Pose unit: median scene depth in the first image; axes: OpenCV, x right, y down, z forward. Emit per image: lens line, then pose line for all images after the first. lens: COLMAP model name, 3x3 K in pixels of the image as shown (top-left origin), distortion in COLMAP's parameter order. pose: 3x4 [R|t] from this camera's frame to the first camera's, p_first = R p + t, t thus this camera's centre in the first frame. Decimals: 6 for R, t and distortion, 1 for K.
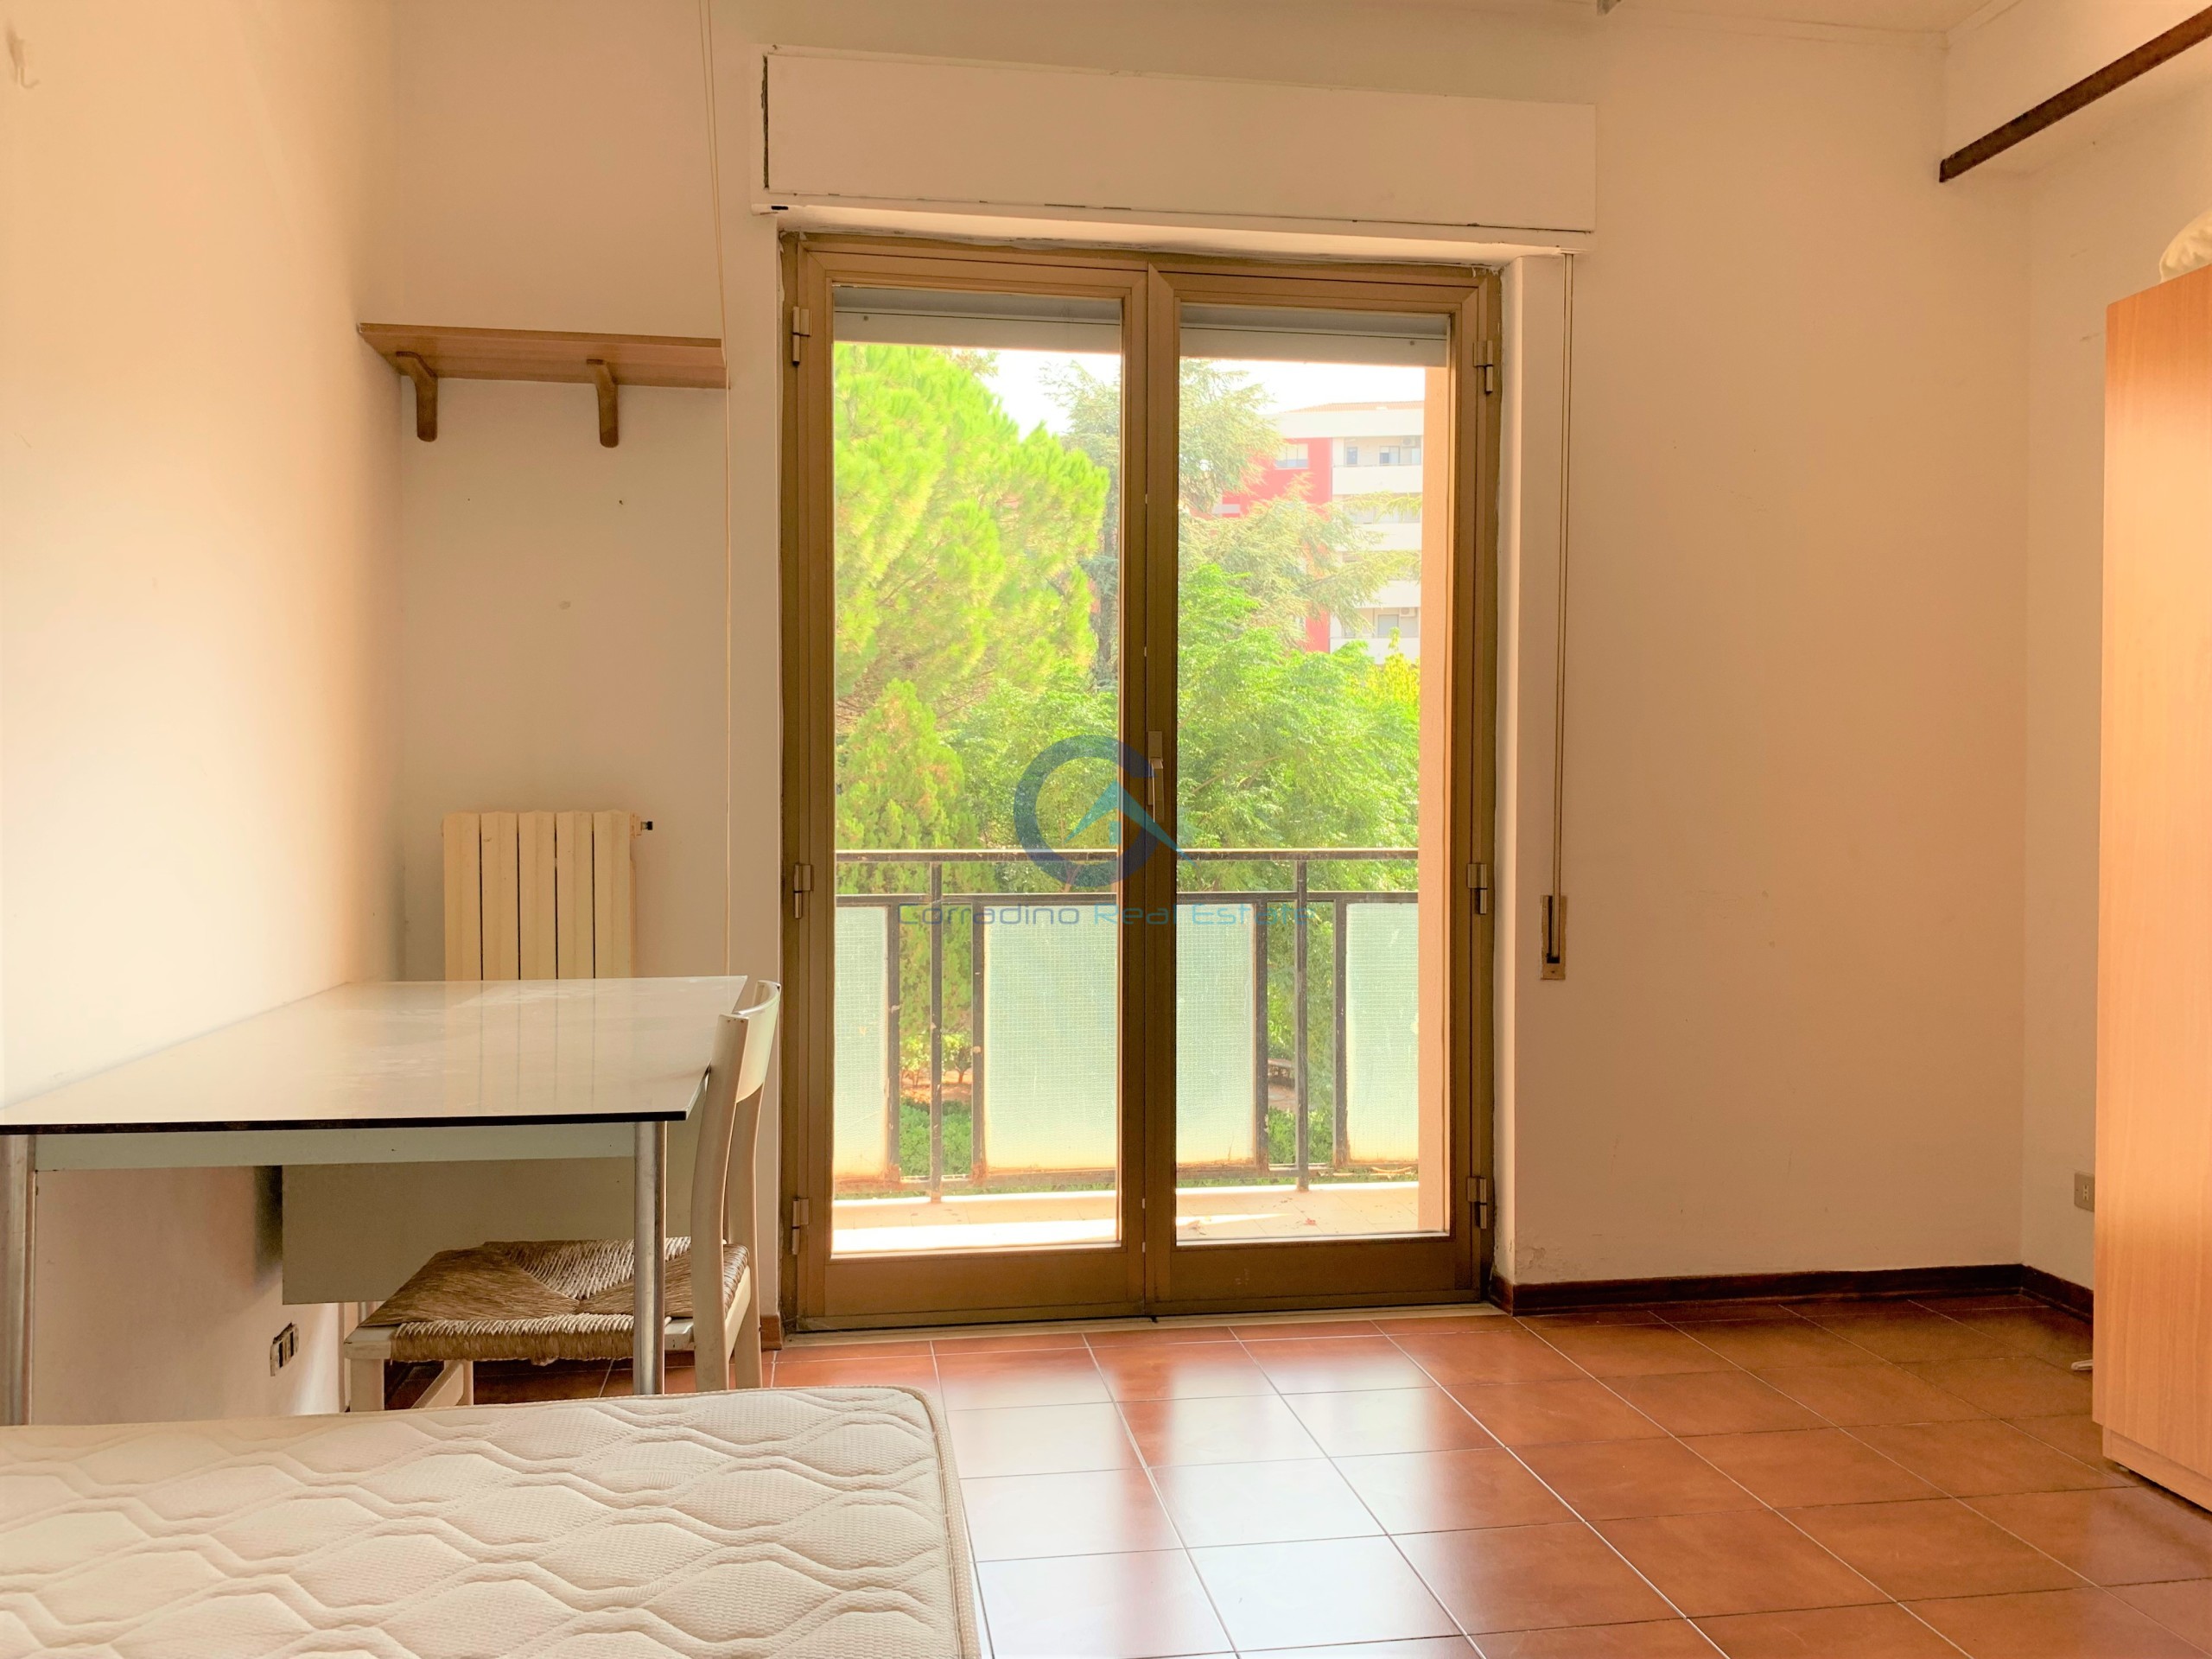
lens RADIAL K [[1652.4, 0, 1099.2], [0, 1652.4, 809.0], [0, 0, 1]] dist [0.053842, -0.139001]
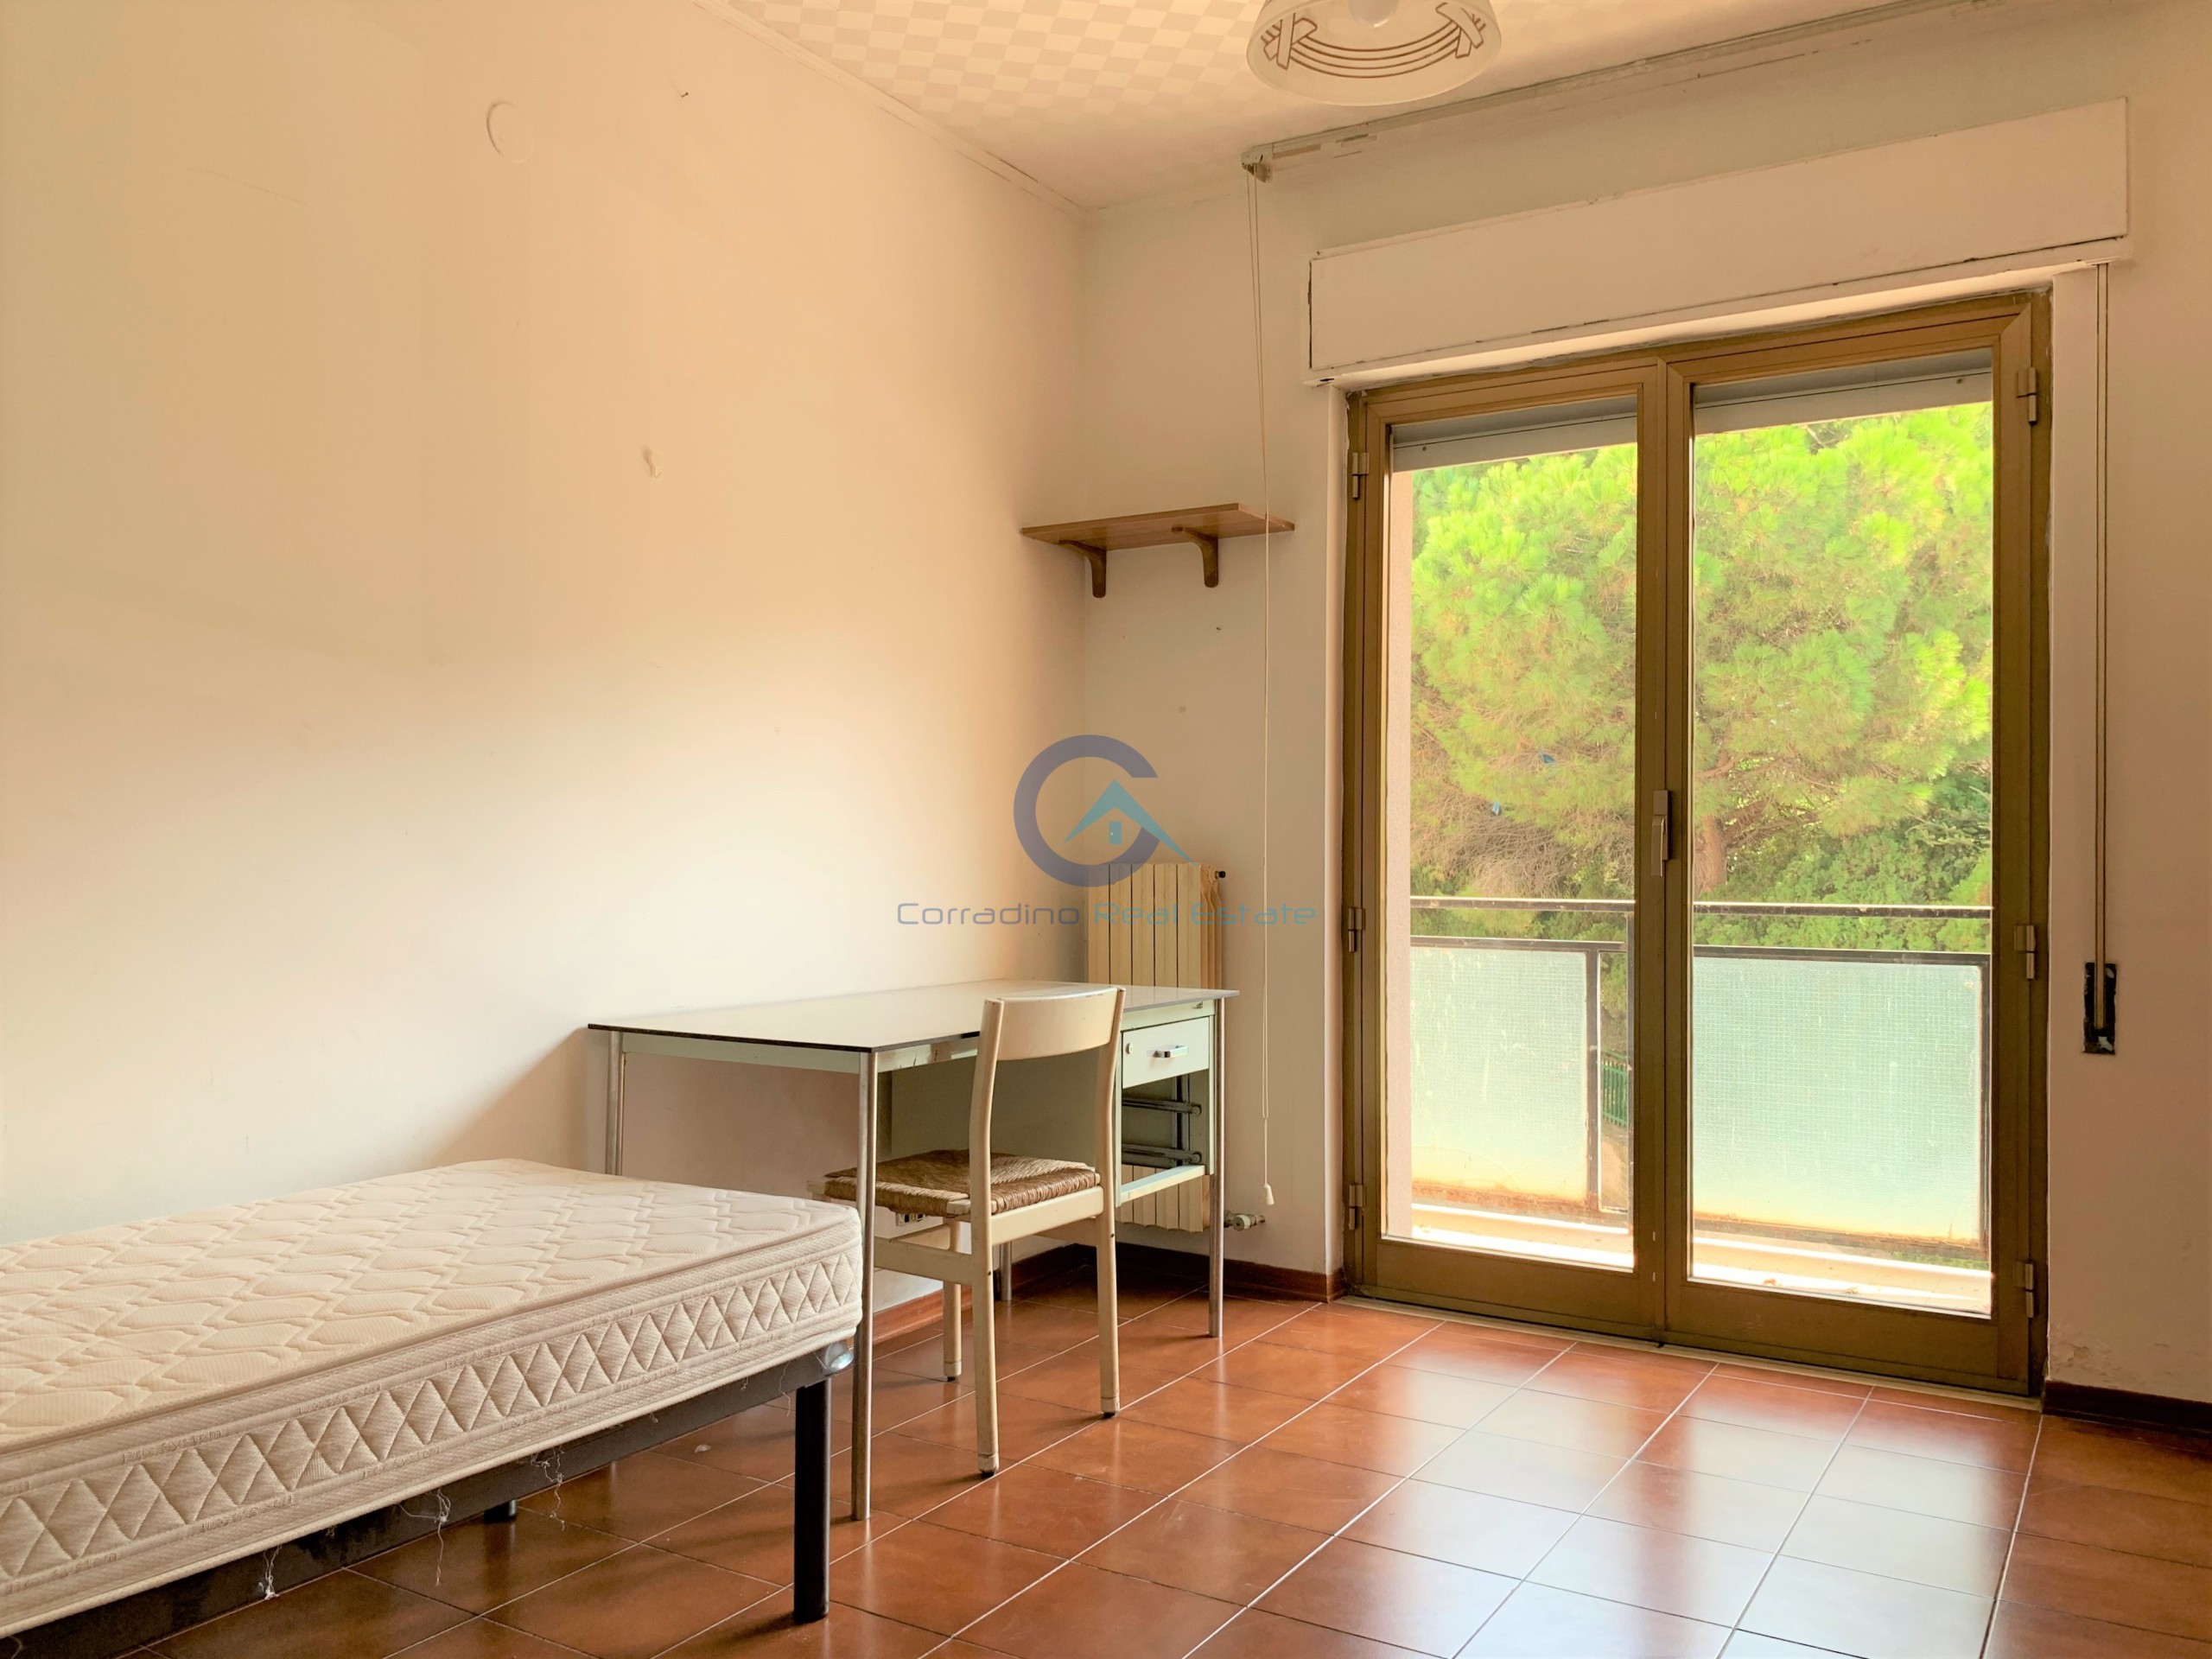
lens RADIAL K [[1722.9, 0, 1102.3], [0, 1722.9, 820.3], [0, 0, 1]] dist [0.006387, -0.054005]
pose [[0.755249, -0.011396, -0.655339, 0.485055], [-0.001214, 0.999823, -0.018785, -0.007768], [0.655437, 0.014983, 0.755101, -0.072977]]
